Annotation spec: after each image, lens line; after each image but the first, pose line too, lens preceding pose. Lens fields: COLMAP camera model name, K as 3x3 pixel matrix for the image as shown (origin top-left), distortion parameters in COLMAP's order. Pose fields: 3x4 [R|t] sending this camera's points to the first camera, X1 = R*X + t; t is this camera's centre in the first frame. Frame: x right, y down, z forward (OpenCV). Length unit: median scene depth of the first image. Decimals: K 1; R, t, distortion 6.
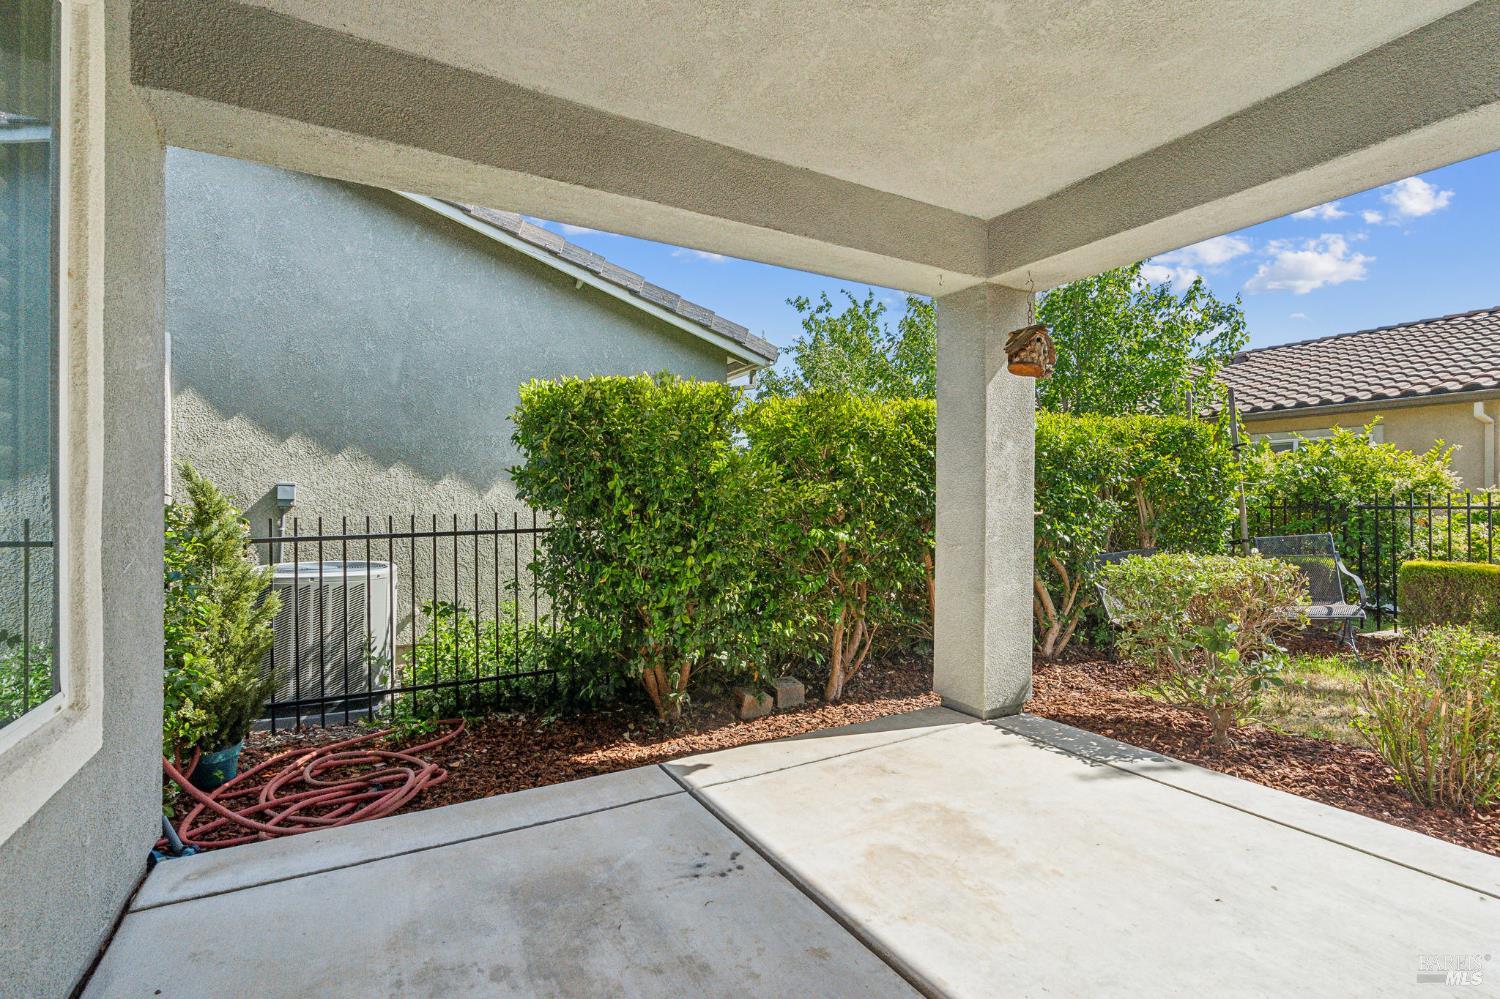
lens RADIAL K [[694.0, 0, 755.6], [0, 694.0, 505.9], [0, 0, 1]] dist [-0.042562, 0.018023]
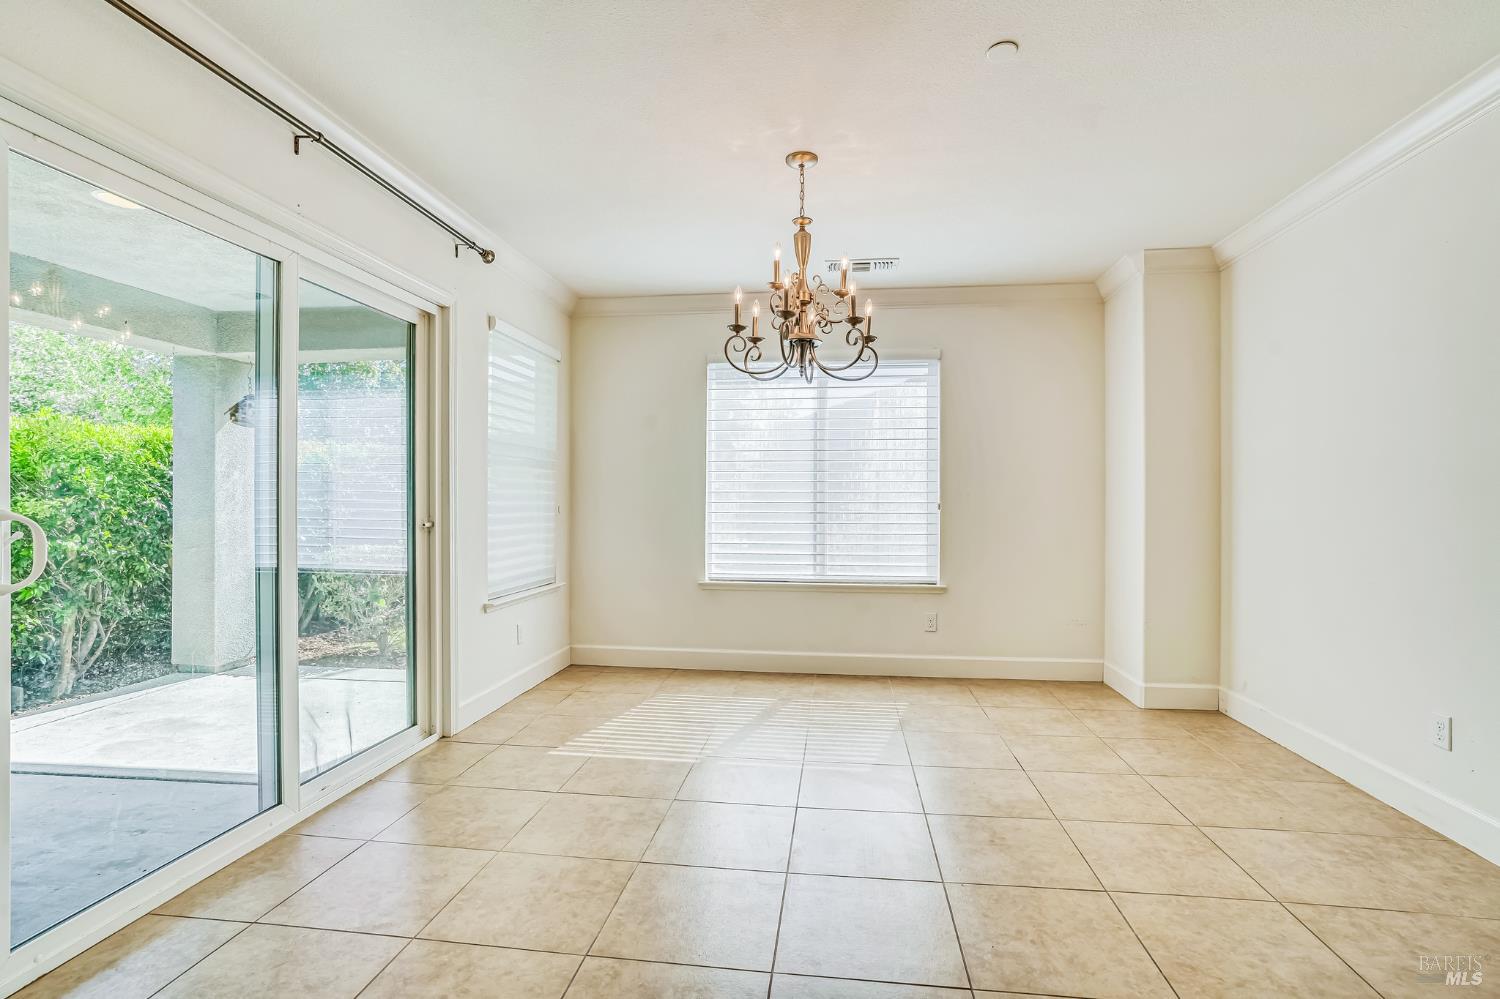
lens RADIAL K [[708.4, 0, 753.2], [0, 708.4, 501.3], [0, 0, 1]] dist [-0.053337, 0.025272]
pose [[0.612876, -0.003781, 0.790170, -0.080815], [0.007705, 0.999970, -0.001191, -0.018494], [-0.790141, 0.006818, 0.612887, -0.561943]]
